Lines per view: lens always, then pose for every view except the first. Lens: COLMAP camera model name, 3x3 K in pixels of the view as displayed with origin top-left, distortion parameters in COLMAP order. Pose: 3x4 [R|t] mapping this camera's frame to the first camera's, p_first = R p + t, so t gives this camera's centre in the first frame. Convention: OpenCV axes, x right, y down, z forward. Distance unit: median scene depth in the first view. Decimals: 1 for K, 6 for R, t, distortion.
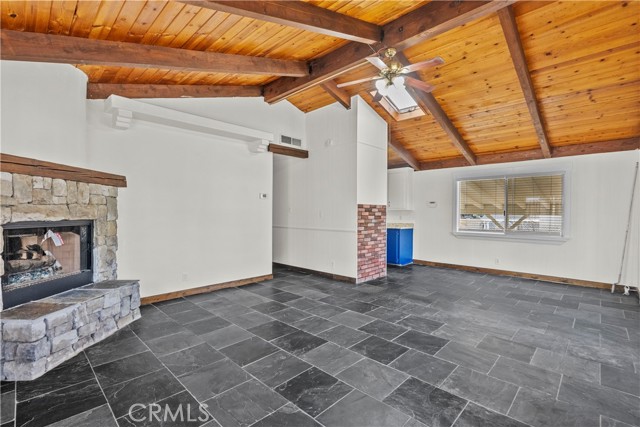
lens RADIAL K [[291.9, 0, 319.8], [0, 291.9, 215.3], [0, 0, 1]] dist [-0.003296, 0.000316]
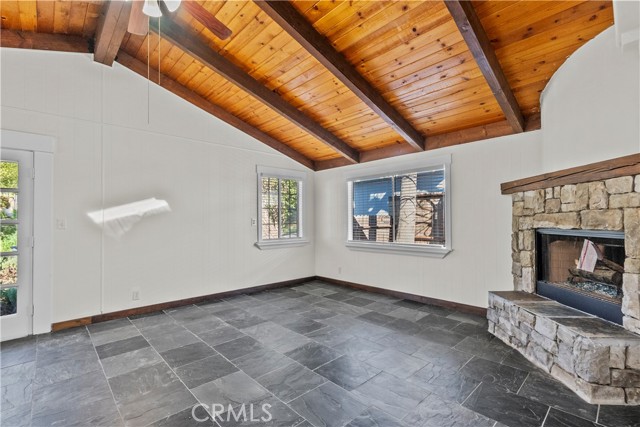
lens RADIAL K [[291.9, 0, 323.9], [0, 291.9, 218.2], [0, 0, 1]] dist [-0.003296, 0.000316]
pose [[-0.999418, 0.002261, 0.034047, -0.076912], [0.002279, 0.999997, 0.000504, -0.010906], [-0.034045, 0.000581, -0.999420, 1.080797]]
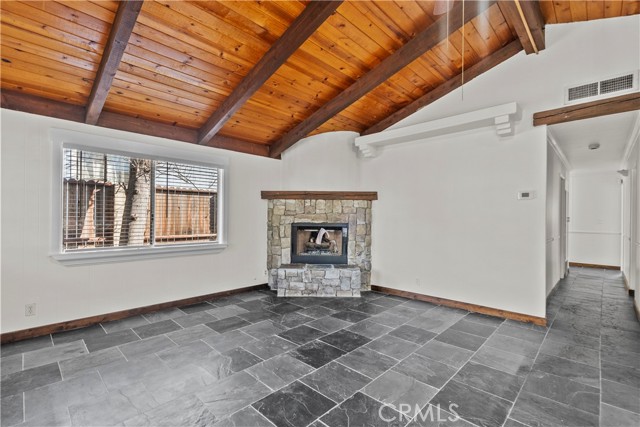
lens RADIAL K [[291.9, 0, 323.9], [0, 291.9, 215.8], [0, 0, 1]] dist [-0.003296, 0.000316]
pose [[0.011501, -0.009528, -0.999888, 0.490226], [-0.017125, 0.999806, -0.009724, -0.004701], [0.999787, 0.017235, 0.011335, 0.551787]]
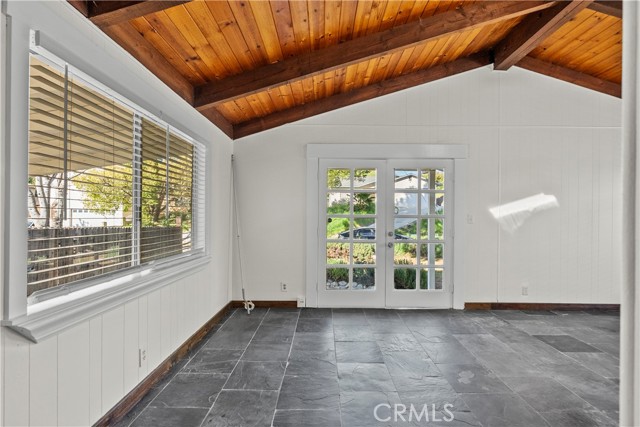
lens RADIAL K [[291.9, 0, 321.2], [0, 291.9, 214.1], [0, 0, 1]] dist [-0.003296, 0.000316]
pose [[-0.691301, -0.003969, 0.722556, 0.256813], [-0.006063, 0.999982, -0.000307, -0.007346], [-0.722541, -0.004593, -0.691313, 1.256449]]
